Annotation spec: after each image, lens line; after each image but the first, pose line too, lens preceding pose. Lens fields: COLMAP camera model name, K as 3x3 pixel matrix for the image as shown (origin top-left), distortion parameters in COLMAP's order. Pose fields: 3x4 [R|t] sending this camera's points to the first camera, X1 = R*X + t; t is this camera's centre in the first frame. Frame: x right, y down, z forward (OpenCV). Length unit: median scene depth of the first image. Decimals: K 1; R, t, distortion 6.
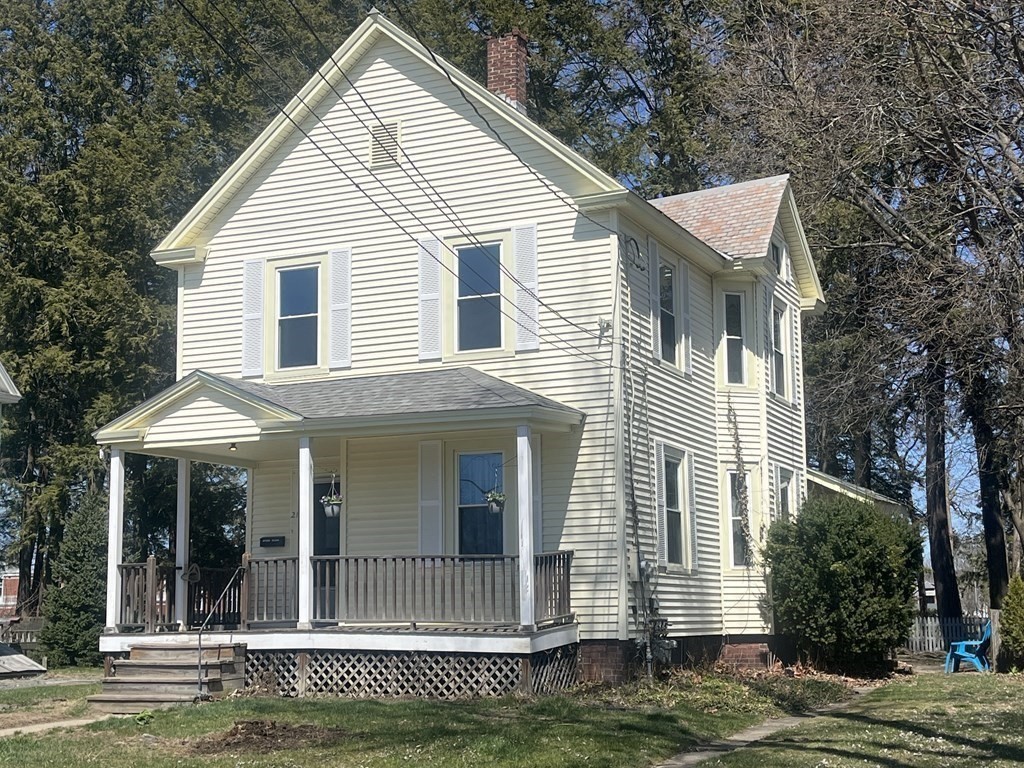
lens RADIAL K [[1497.9, 0, 512.0], [0, 1497.9, 384.0], [0, 0, 1]] dist [0.195999, -0.725439]
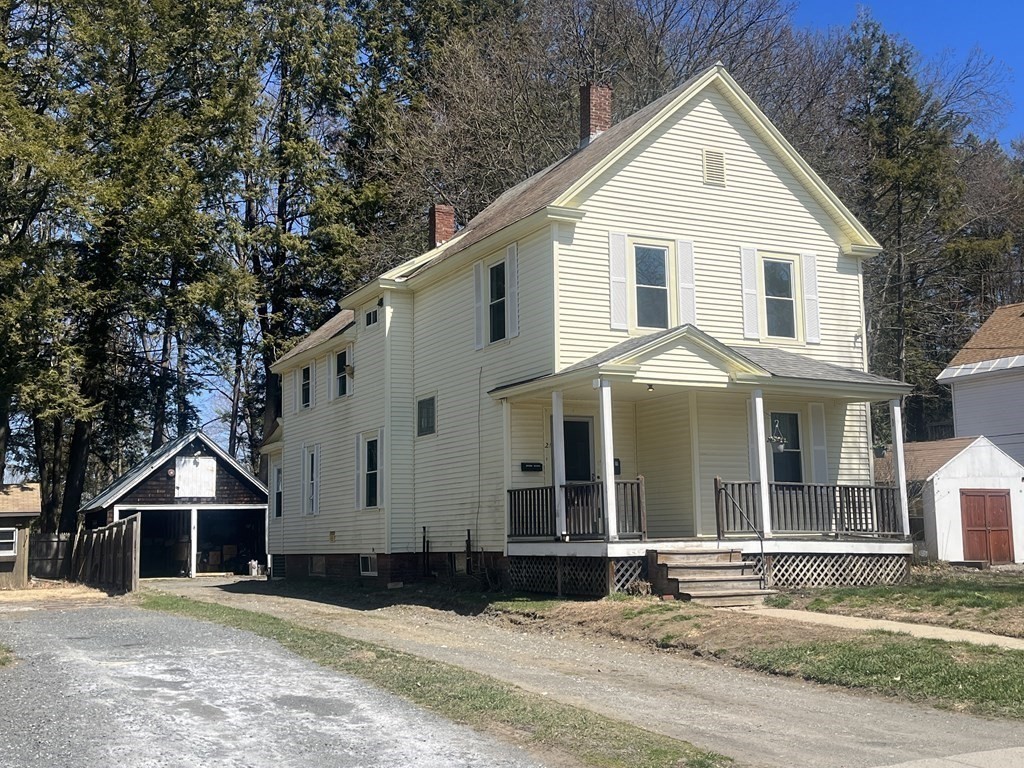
lens RADIAL K [[1152.8, 0, 512.0], [0, 1152.8, 384.0], [0, 0, 1]] dist [0.186129, -0.524278]
pose [[0.621867, 0.103839, 0.776208, -1.031075], [-0.109341, 0.992974, -0.045238, 0.098112], [-0.775452, -0.056740, 0.628852, 0.535578]]
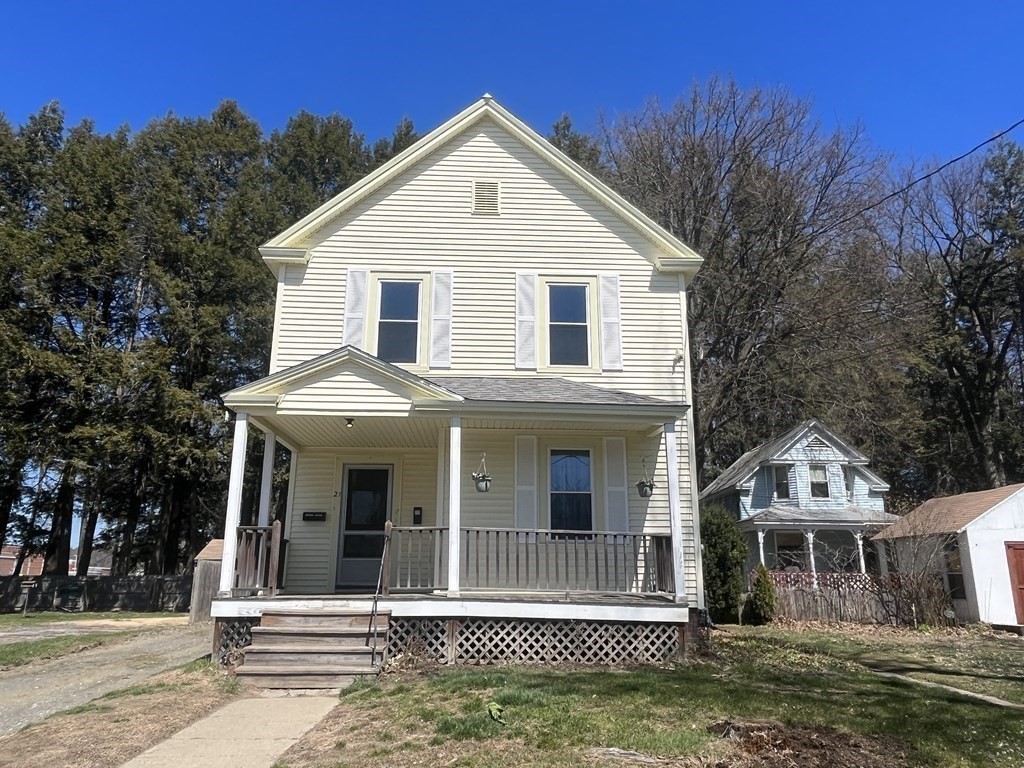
lens RADIAL K [[740.6, 0, 514.7], [0, 740.6, 377.4], [0, 0, 1]] dist [0.000480, -0.005031]
pose [[0.889946, 0.136883, 0.435038, -0.335603], [-0.084025, 0.986778, -0.138597, 0.077268], [-0.448258, 0.086790, 0.889681, 0.495160]]
